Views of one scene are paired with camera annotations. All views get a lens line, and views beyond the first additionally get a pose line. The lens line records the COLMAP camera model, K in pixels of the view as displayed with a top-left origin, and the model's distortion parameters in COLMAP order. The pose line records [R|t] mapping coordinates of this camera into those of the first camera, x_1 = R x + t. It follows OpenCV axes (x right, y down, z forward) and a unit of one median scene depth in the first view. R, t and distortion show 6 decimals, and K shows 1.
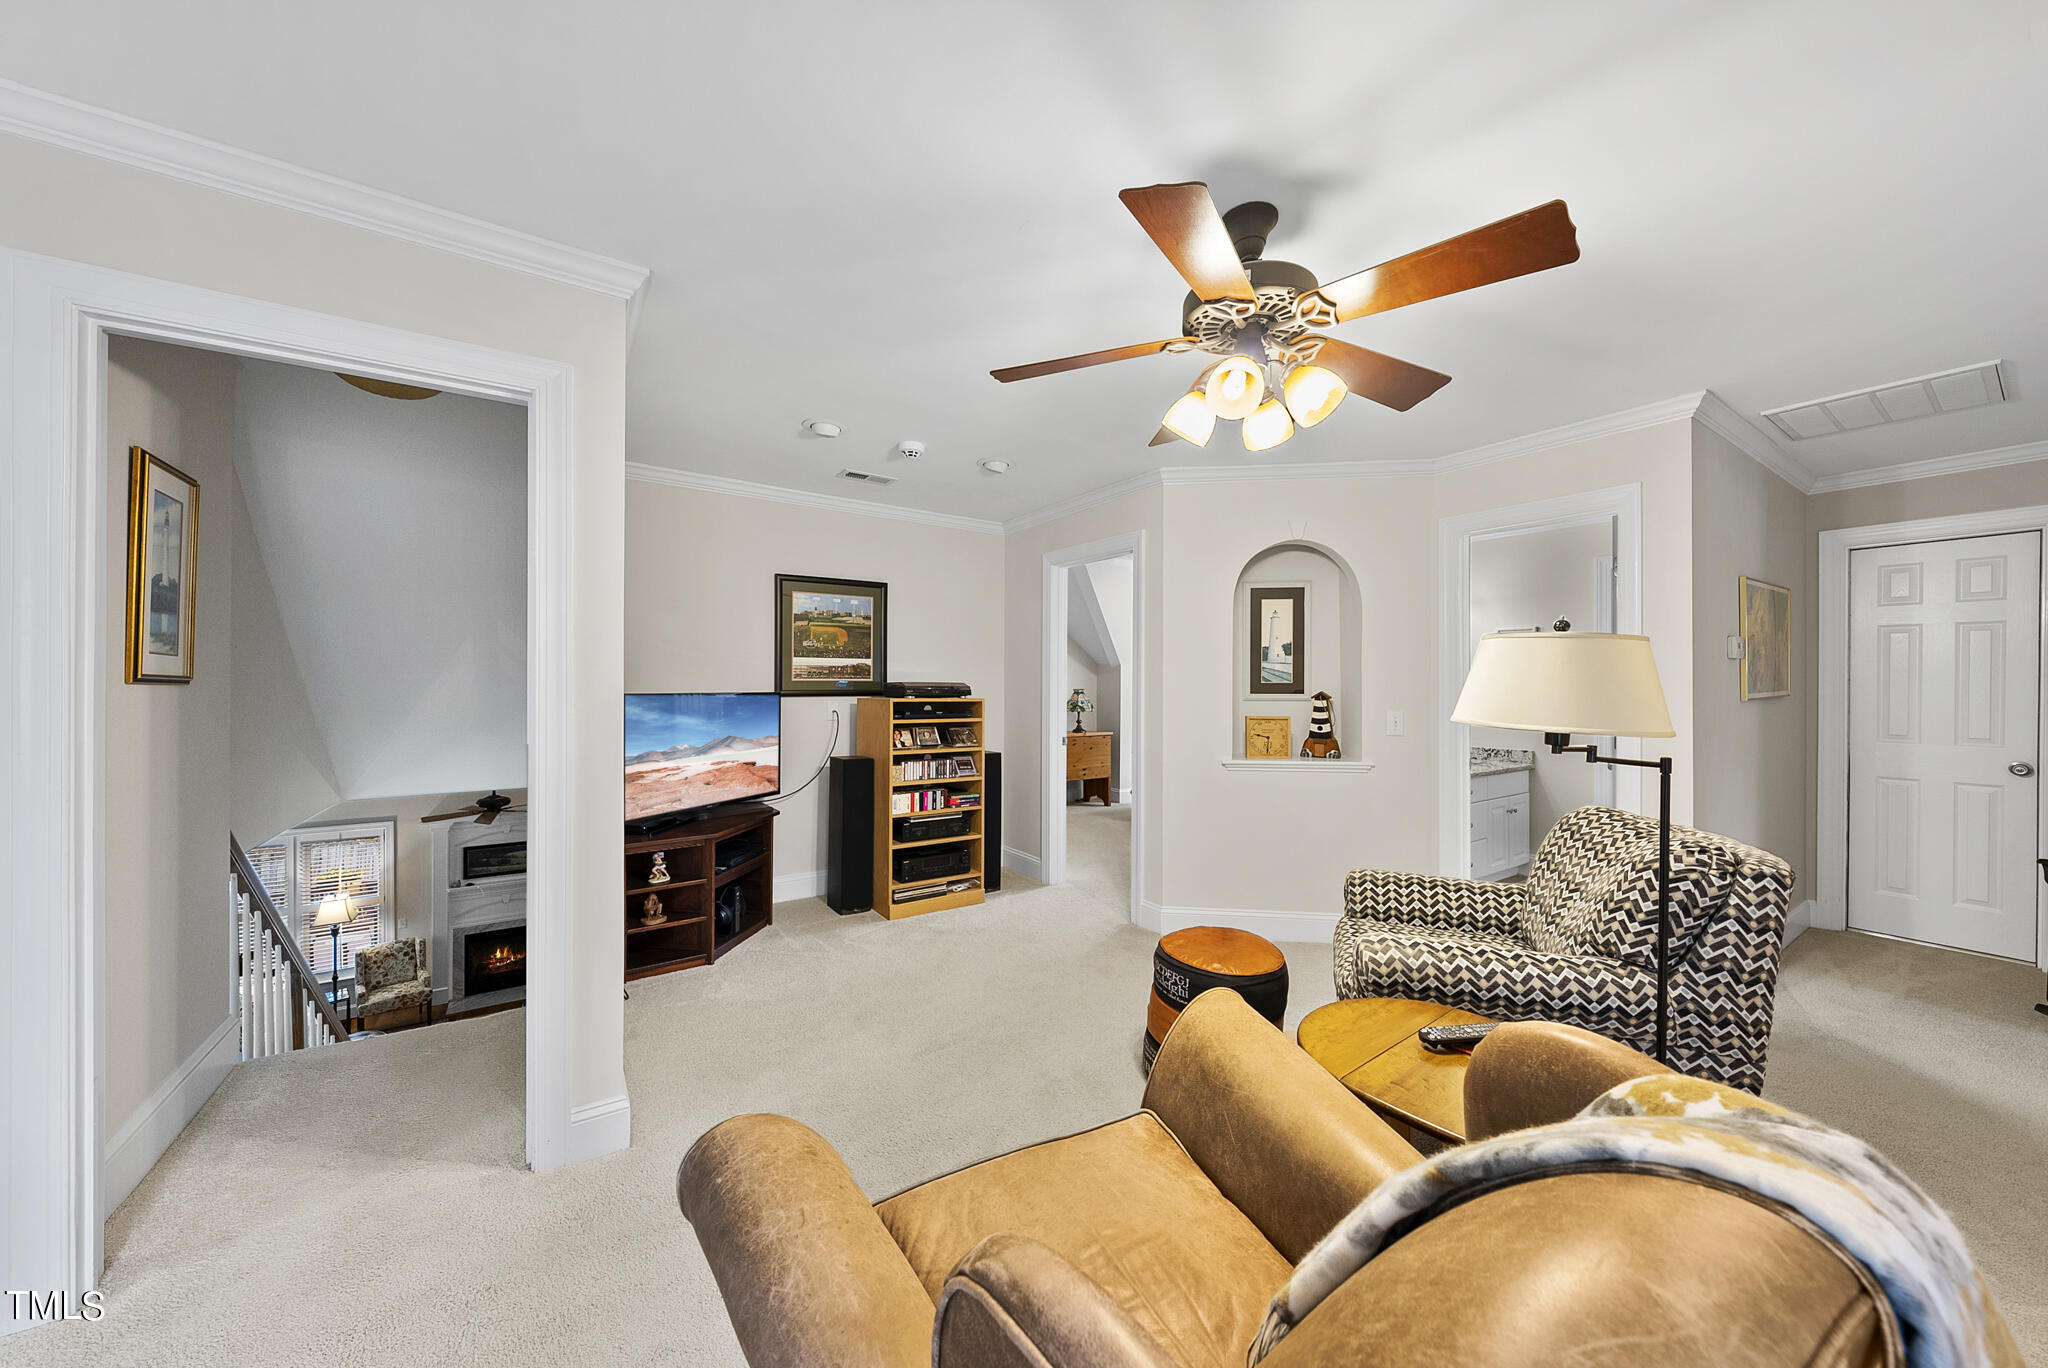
lens RADIAL K [[703.4, 0, 1027.5], [0, 703.4, 682.1], [0, 0, 1]] dist [-0.004228, 0.000343]
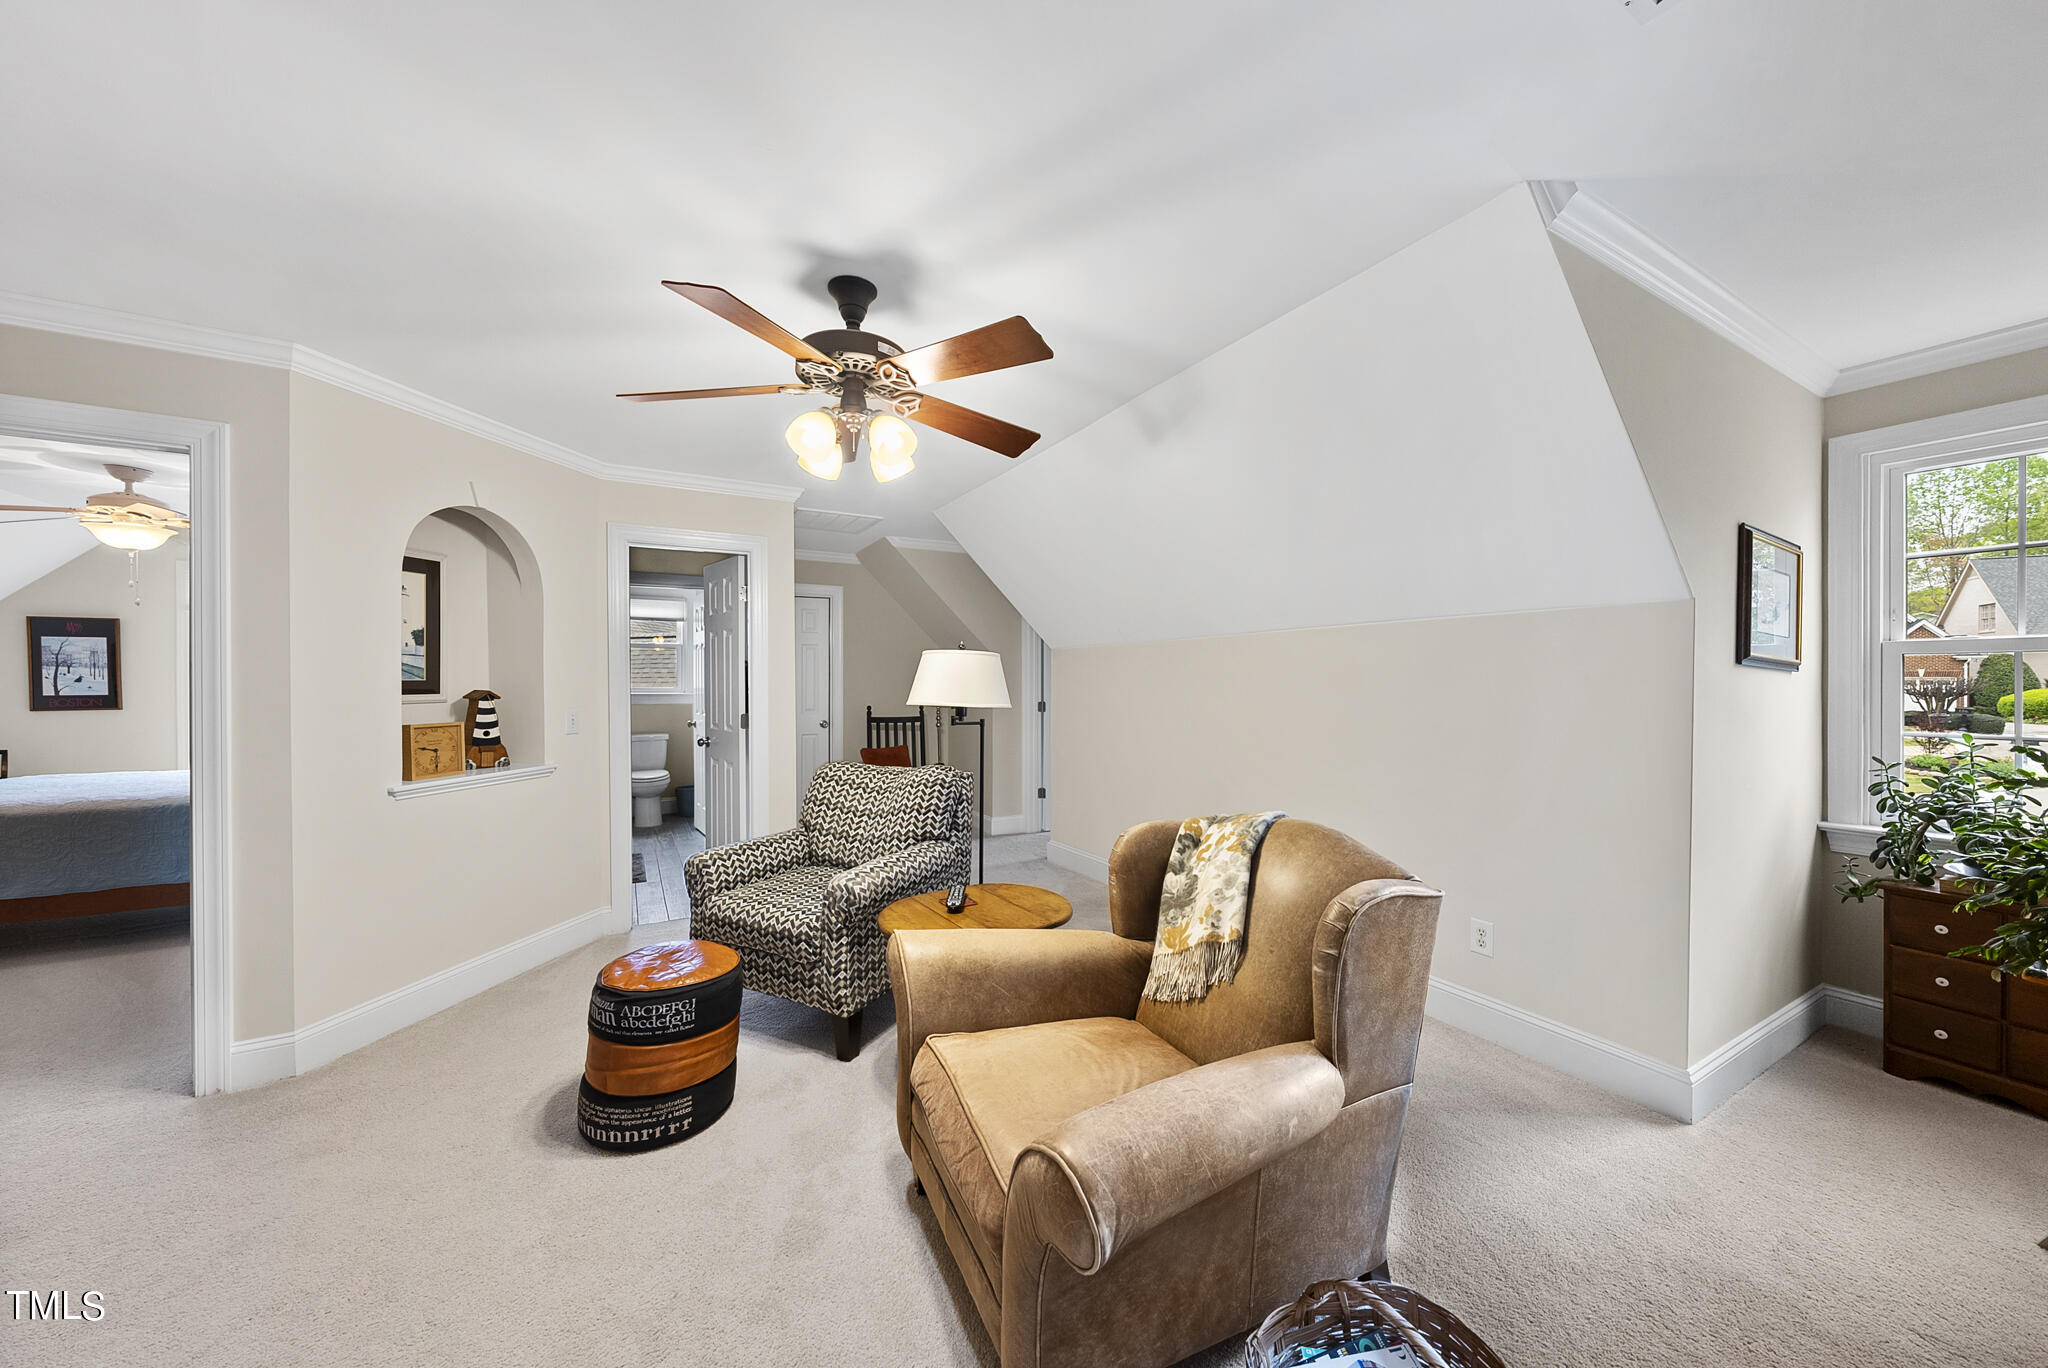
lens RADIAL K [[703.4, 0, 1030.4], [0, 703.4, 682.6], [0, 0, 1]] dist [-0.004228, 0.000343]
pose [[0.069617, -0.007901, 0.997543, -0.371258], [0.000003, 0.999969, 0.007920, -0.002667], [-0.997574, -0.000548, 0.069615, 0.271944]]
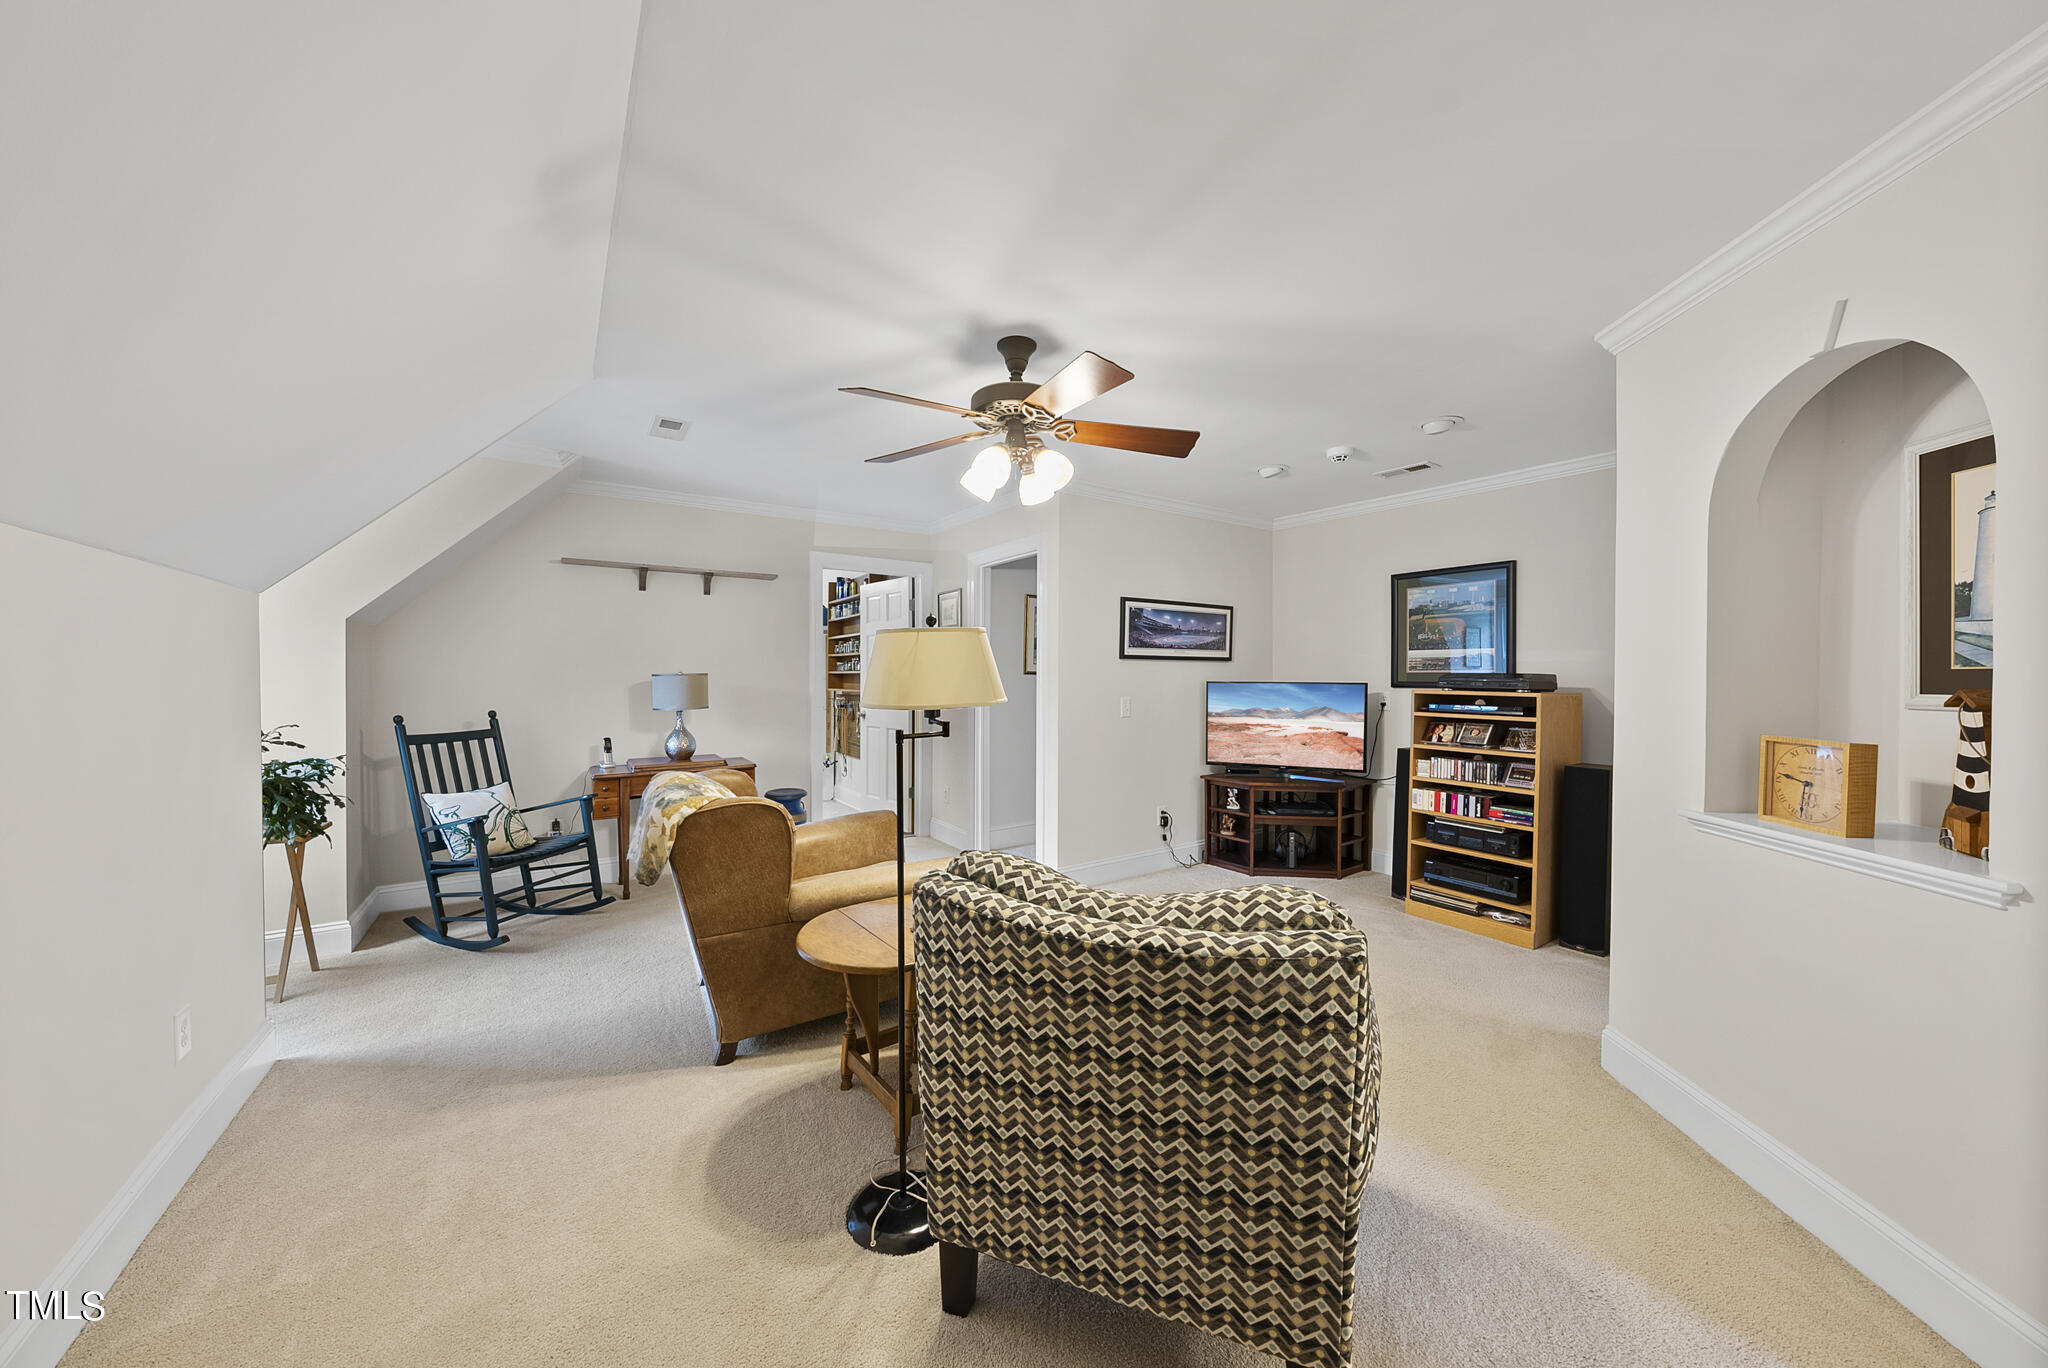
lens RADIAL K [[703.4, 0, 1023.9], [0, 703.4, 681.6], [0, 0, 1]] dist [-0.004228, 0.000343]
pose [[0.001451, 0.004944, -0.999987, 0.776932], [-0.003968, 0.999980, 0.004939, 0.009011], [0.999991, 0.003961, 0.001471, 0.449181]]
